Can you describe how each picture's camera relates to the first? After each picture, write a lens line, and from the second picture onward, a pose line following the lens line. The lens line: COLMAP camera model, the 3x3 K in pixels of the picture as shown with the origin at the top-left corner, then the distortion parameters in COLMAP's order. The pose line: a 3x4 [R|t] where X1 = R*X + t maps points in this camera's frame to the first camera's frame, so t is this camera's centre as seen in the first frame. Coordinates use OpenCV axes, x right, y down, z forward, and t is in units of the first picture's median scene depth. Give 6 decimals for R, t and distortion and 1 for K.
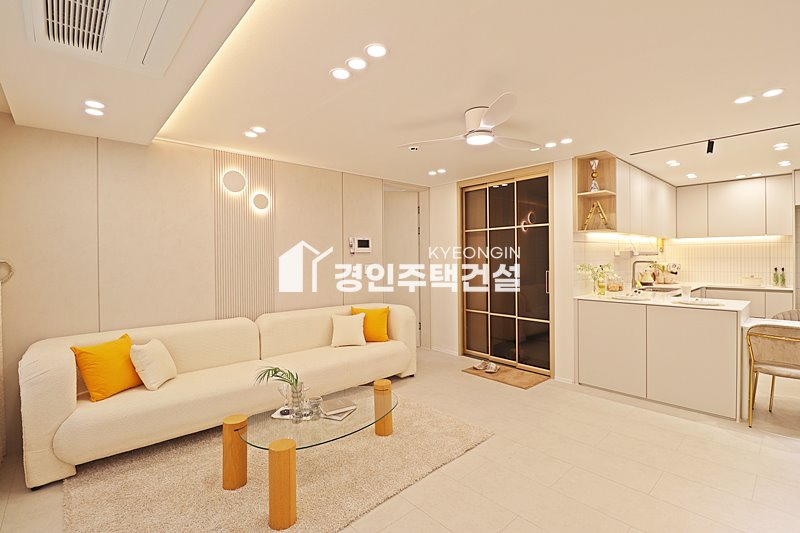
lens RADIAL K [[370.5, 0, 400.6], [0, 370.5, 260.7], [0, 0, 1]] dist [-0.007686, -0.009247]
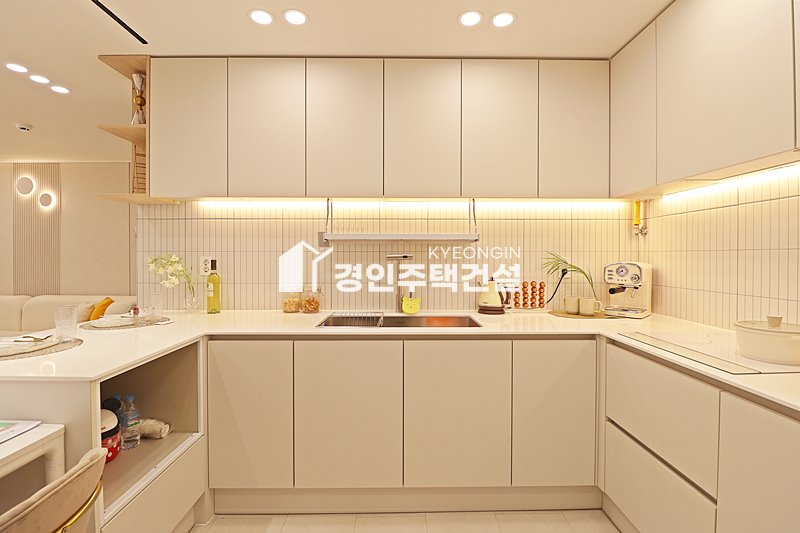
lens RADIAL K [[370.5, 0, 400.1], [0, 370.5, 260.6], [0, 0, 1]] dist [-0.007686, -0.009247]
pose [[0.754730, 0.018945, -0.655762, 1.132967], [-0.014163, 0.999820, 0.012584, 0.002942], [0.655882, -0.000210, 0.754863, 0.780393]]
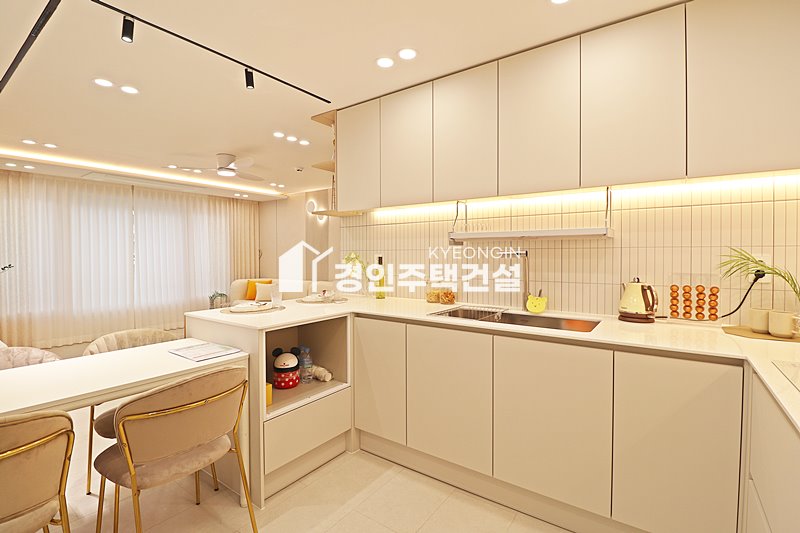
lens RADIAL K [[370.5, 0, 404.9], [0, 370.5, 261.7], [0, 0, 1]] dist [-0.007686, -0.009247]
pose [[0.220214, 0.029183, -0.975015, 1.260923], [-0.008038, 0.999573, 0.028102, 0.001668], [0.975418, 0.001649, 0.220355, 0.905723]]
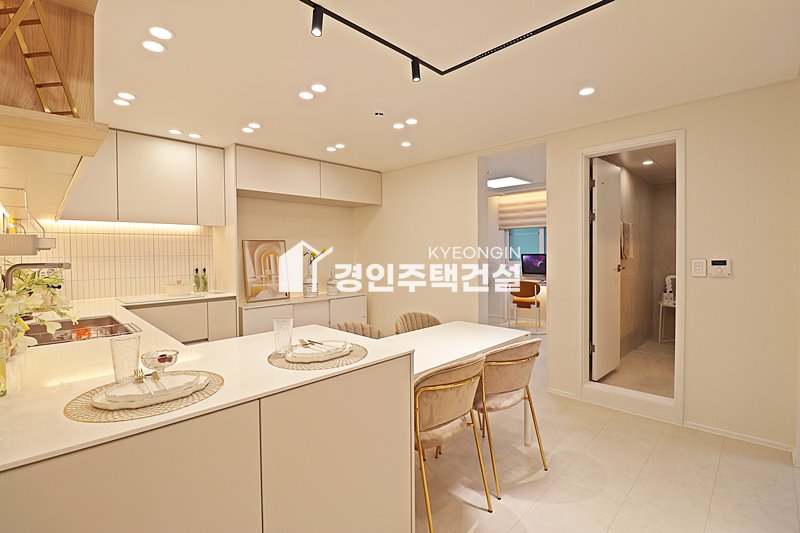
lens RADIAL K [[370.5, 0, 407.6], [0, 370.5, 261.3], [0, 0, 1]] dist [-0.007686, -0.009247]
pose [[-0.059782, -0.016407, 0.998077, 0.281453], [0.016263, 0.999716, 0.017408, -0.002094], [-0.998079, 0.017273, -0.059498, 0.733782]]
